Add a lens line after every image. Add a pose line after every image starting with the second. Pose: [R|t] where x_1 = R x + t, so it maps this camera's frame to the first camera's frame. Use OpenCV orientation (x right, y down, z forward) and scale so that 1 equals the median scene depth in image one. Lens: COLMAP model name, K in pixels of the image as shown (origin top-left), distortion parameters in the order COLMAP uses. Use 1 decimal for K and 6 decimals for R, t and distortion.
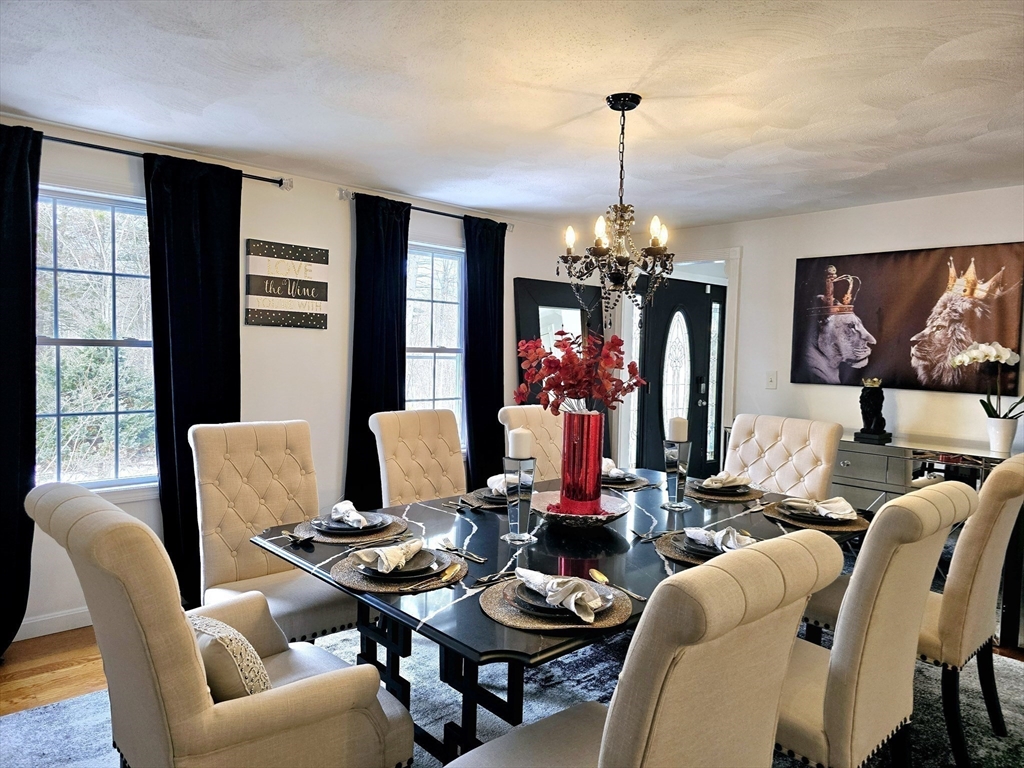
lens RADIAL K [[692.1, 0, 512.0], [0, 692.1, 384.0], [0, 0, 1]] dist [0.007627, -0.001492]
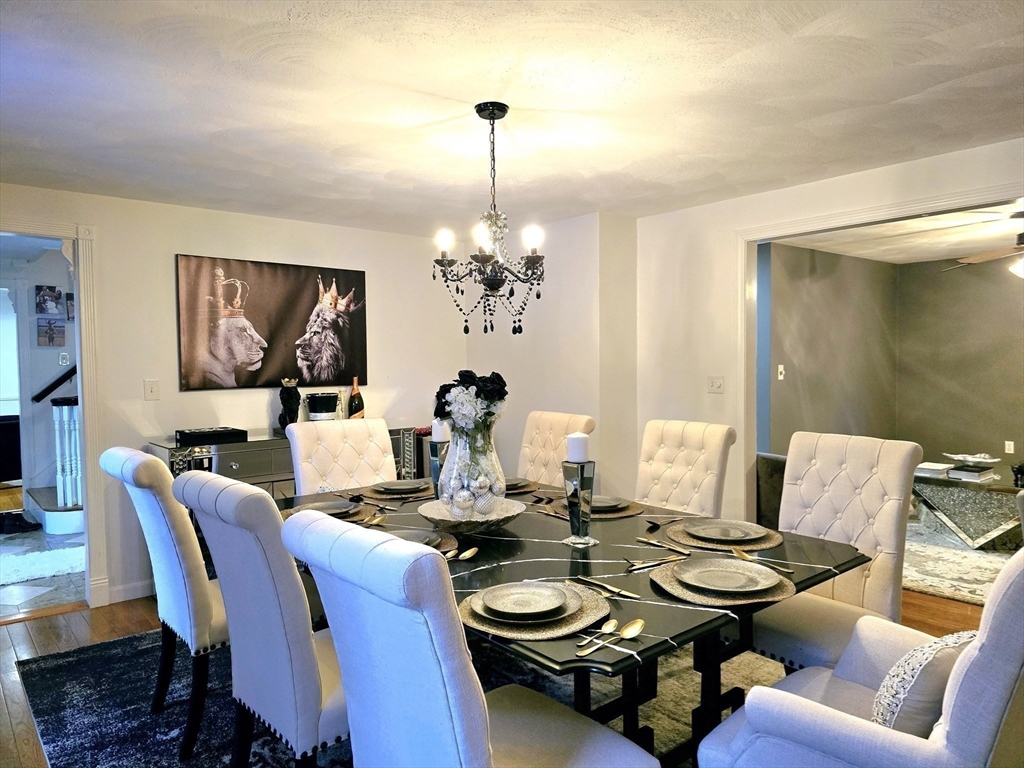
lens RADIAL K [[692.1, 0, 512.0], [0, 692.1, 384.0], [0, 0, 1]] dist [0.007627, -0.001492]
pose [[0.027776, -0.058291, 0.997913, -0.568354], [0.064020, 0.996353, 0.056417, -0.039407], [-0.997562, 0.062320, 0.031406, 0.625568]]
